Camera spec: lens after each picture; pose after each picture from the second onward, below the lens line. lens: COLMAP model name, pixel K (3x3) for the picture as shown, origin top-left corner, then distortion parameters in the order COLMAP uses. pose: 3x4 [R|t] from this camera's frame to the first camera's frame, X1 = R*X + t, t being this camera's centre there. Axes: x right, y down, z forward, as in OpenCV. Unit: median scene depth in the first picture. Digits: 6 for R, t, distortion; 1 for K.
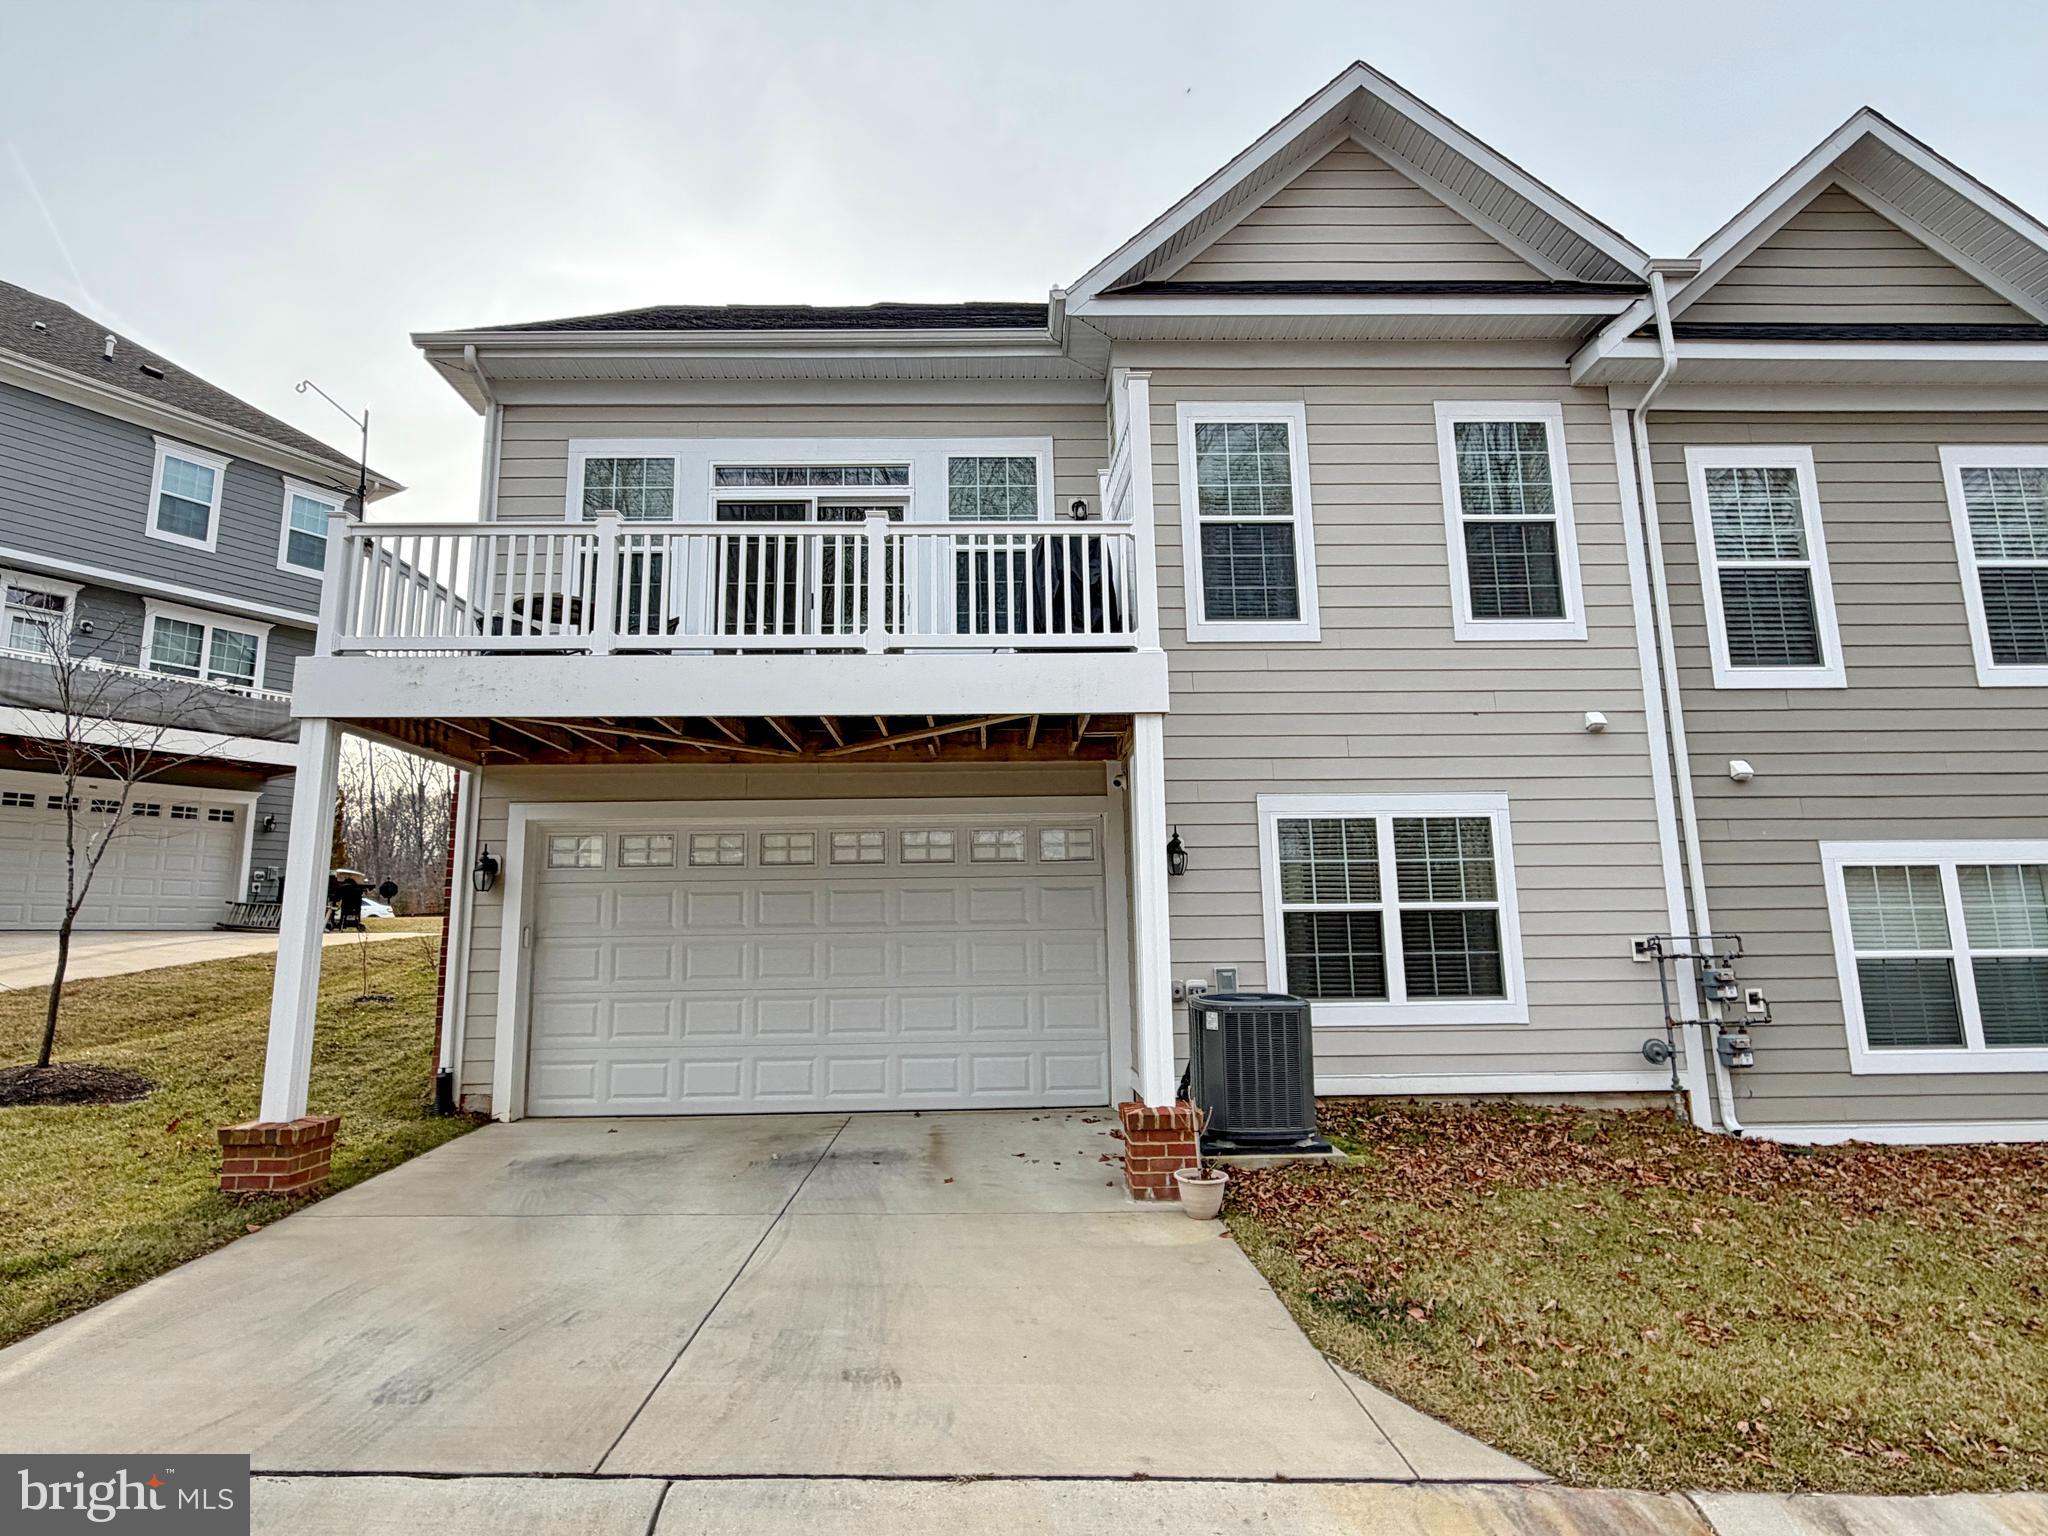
lens RADIAL K [[1104.1, 0, 1020.0], [0, 1104.1, 754.6], [0, 0, 1]] dist [0.000798, -0.001277]
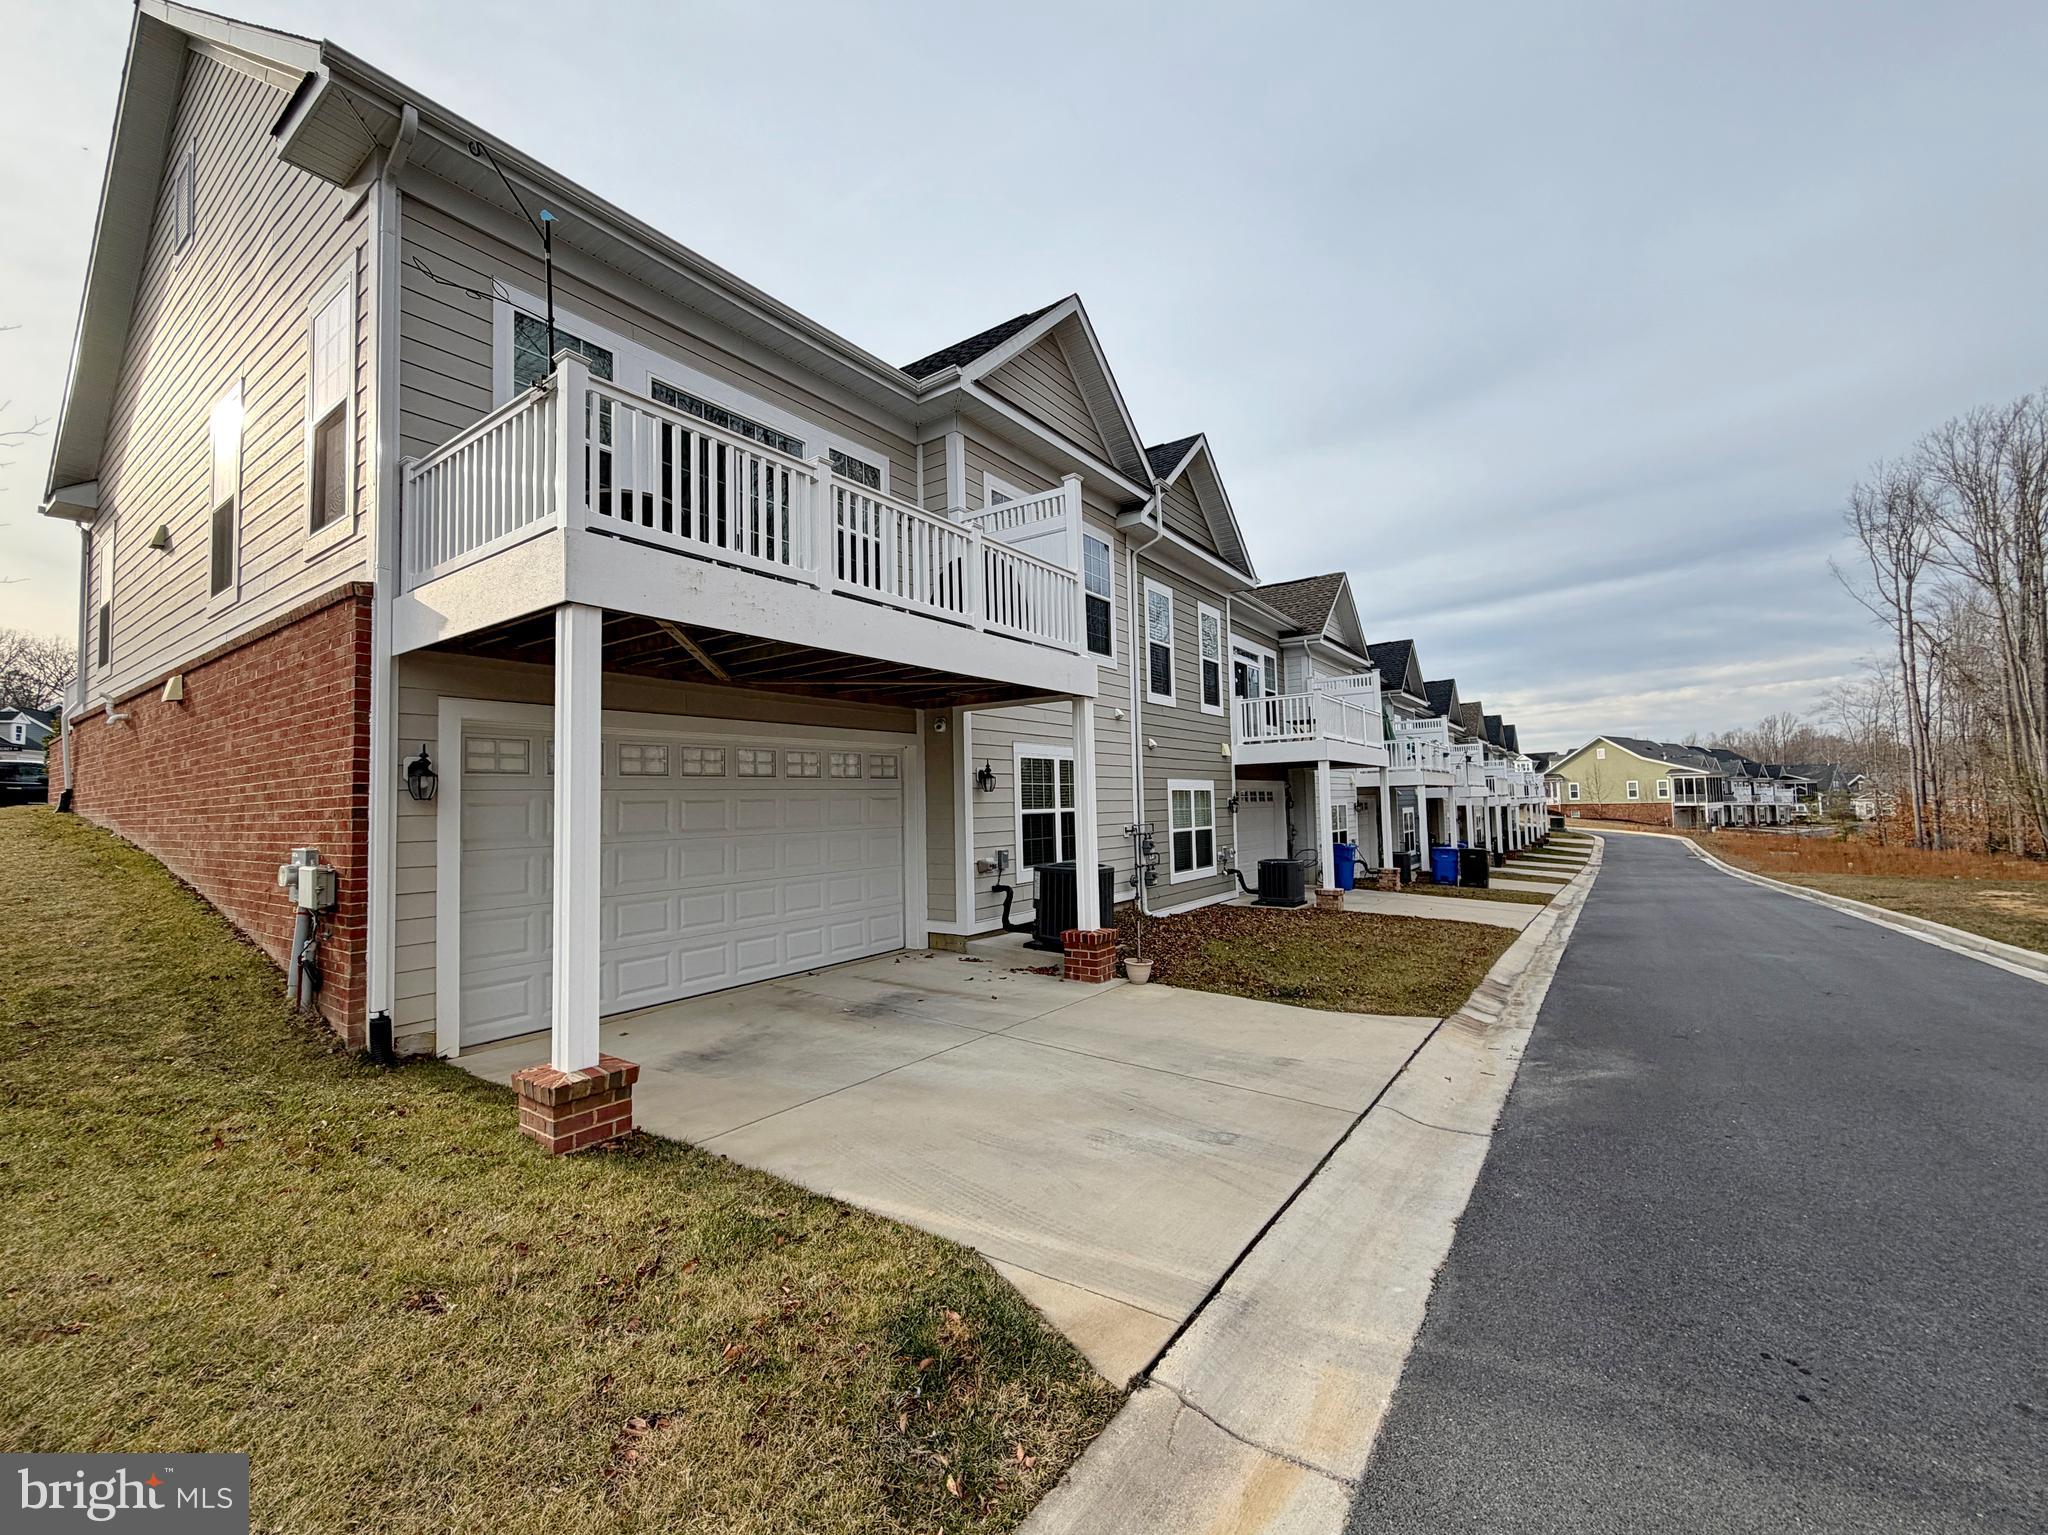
lens RADIAL K [[849.8, 0, 1017.0], [0, 849.8, 769.4], [0, 0, 1]] dist [-0.003253, -0.000249]
pose [[0.586780, 0.031641, 0.809128, -0.765695], [-0.114777, 0.992397, 0.044428, 0.020382], [-0.801571, -0.118939, 0.585950, 0.265740]]
